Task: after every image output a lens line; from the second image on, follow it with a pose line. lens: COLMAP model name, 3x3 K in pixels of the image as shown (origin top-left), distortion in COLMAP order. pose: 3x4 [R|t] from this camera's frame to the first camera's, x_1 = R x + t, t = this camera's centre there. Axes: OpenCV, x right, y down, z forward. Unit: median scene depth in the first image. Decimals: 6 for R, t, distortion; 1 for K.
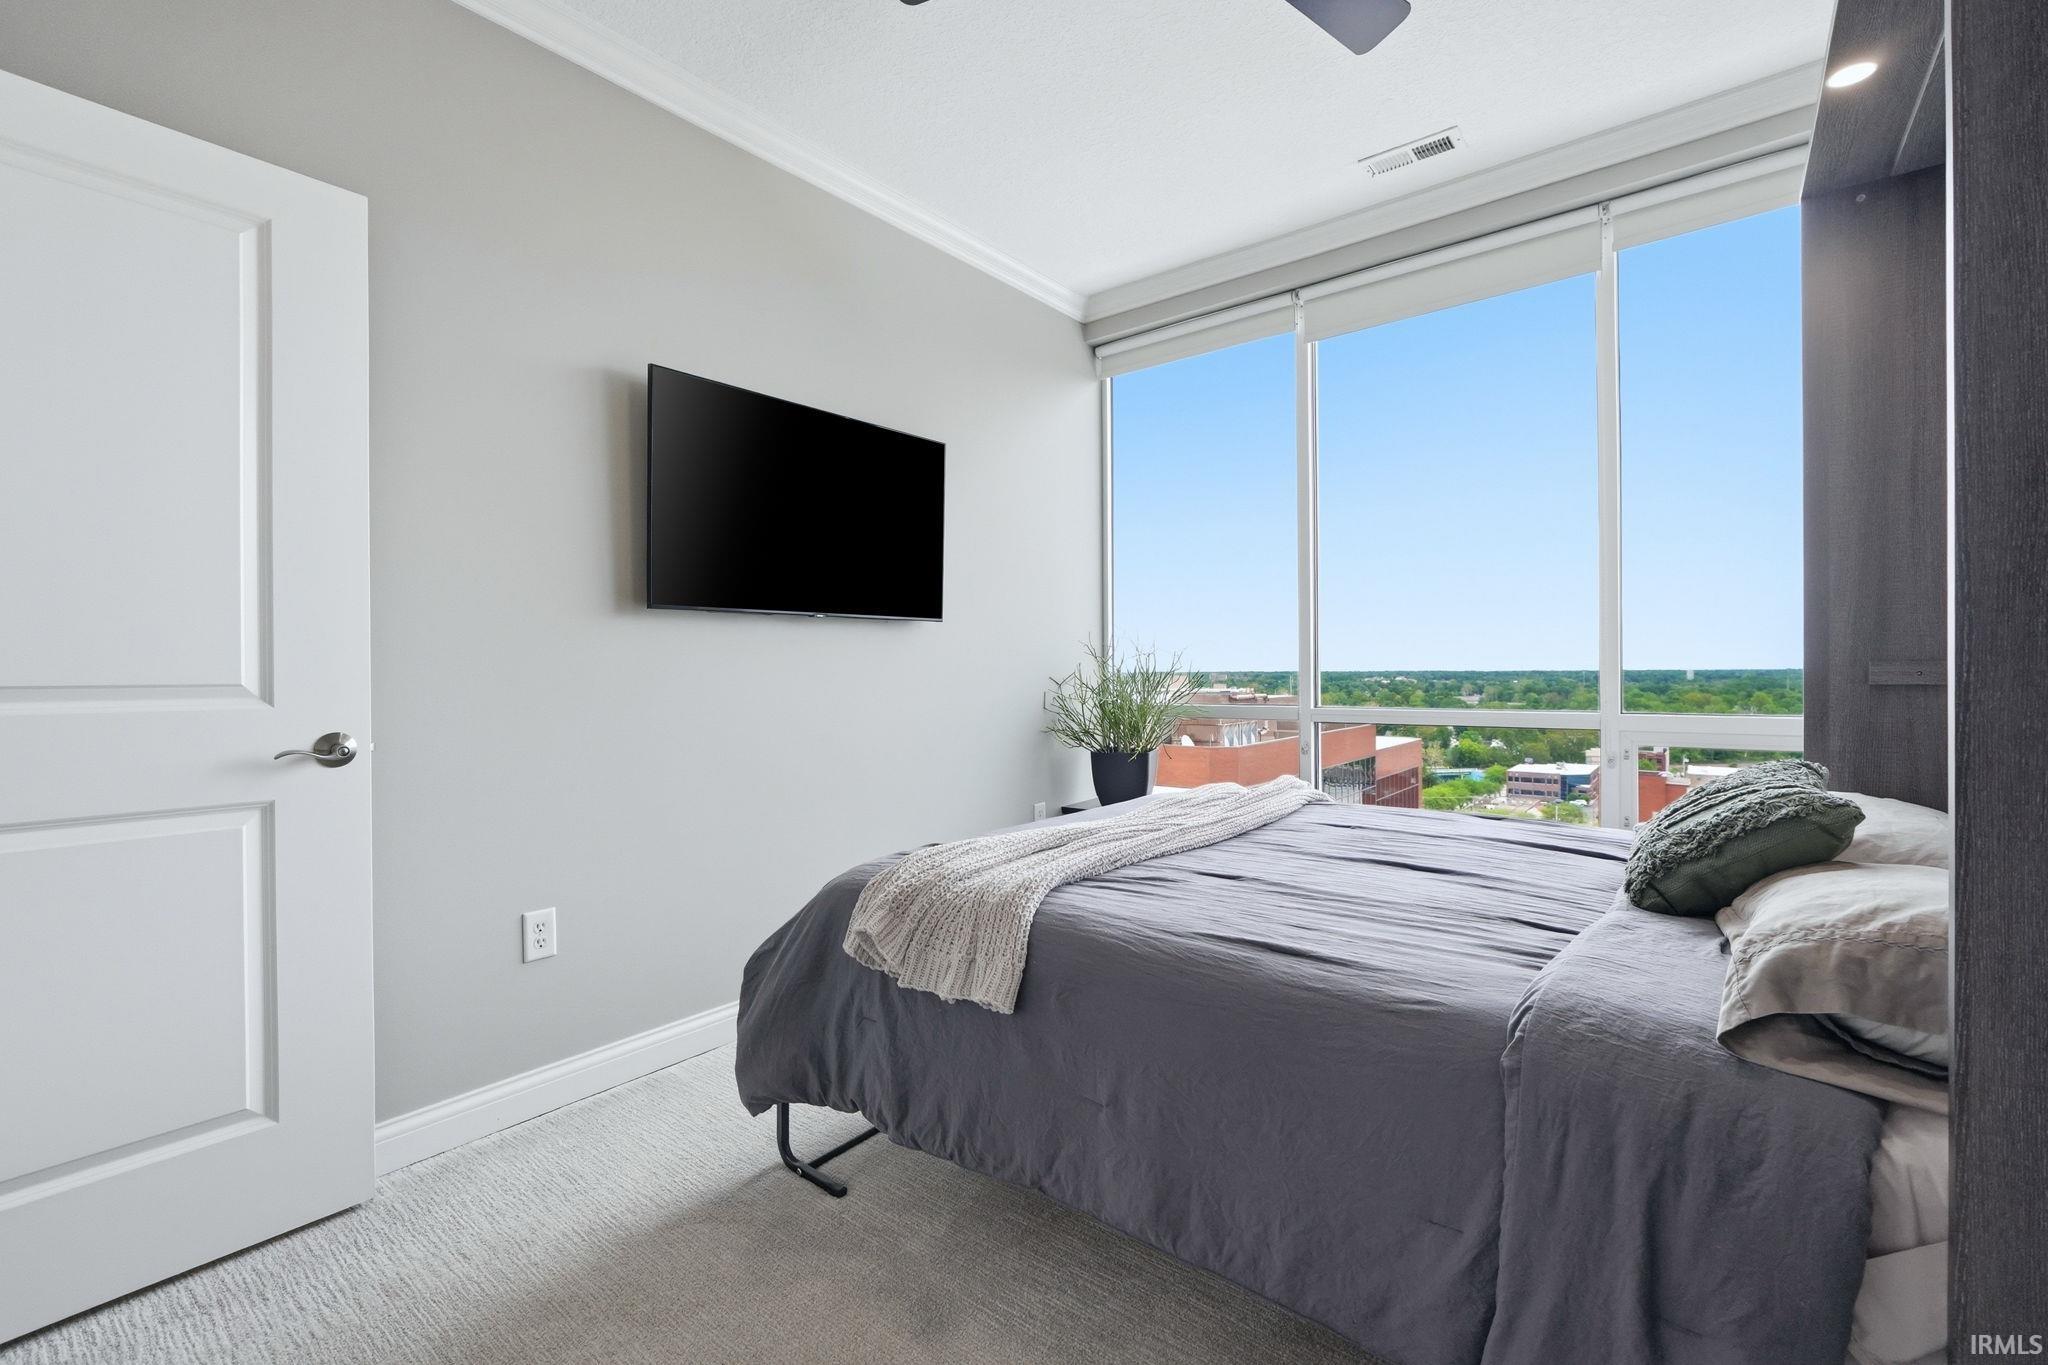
lens RADIAL K [[869.8, 0, 1019.9], [0, 869.8, 670.1], [0, 0, 1]] dist [-0.011638, -0.000174]
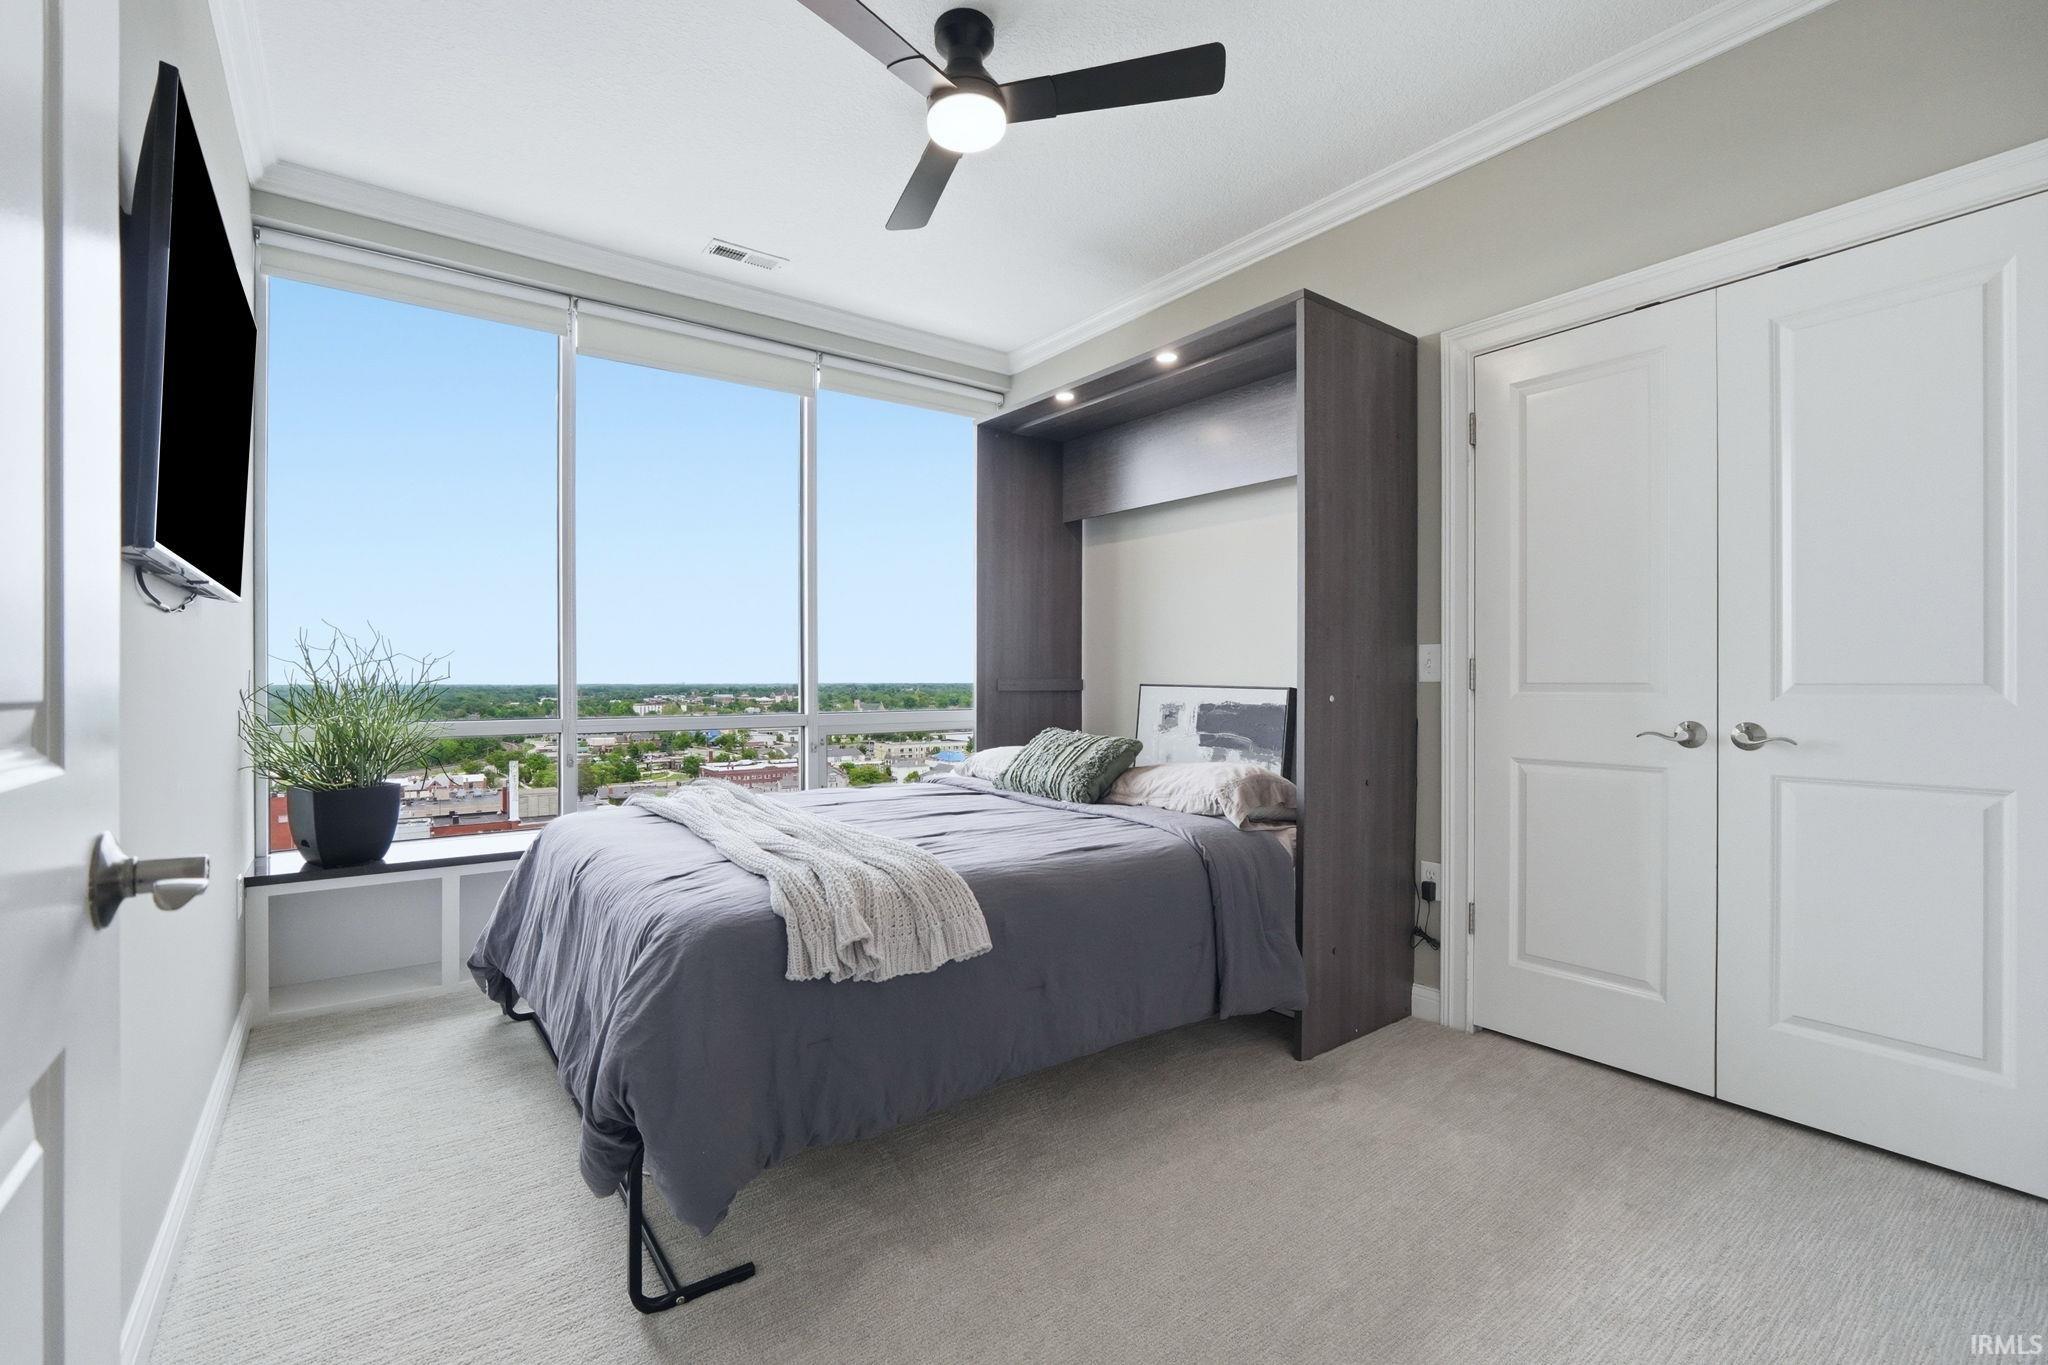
lens RADIAL K [[869.8, 0, 1023.4], [0, 869.8, 679.8], [0, 0, 1]] dist [-0.011638, -0.000174]
pose [[0.251758, 0.009810, 0.967741, -0.617822], [-0.002680, 0.999952, -0.009439, 0.005644], [-0.967787, -0.000217, 0.251772, 0.316153]]
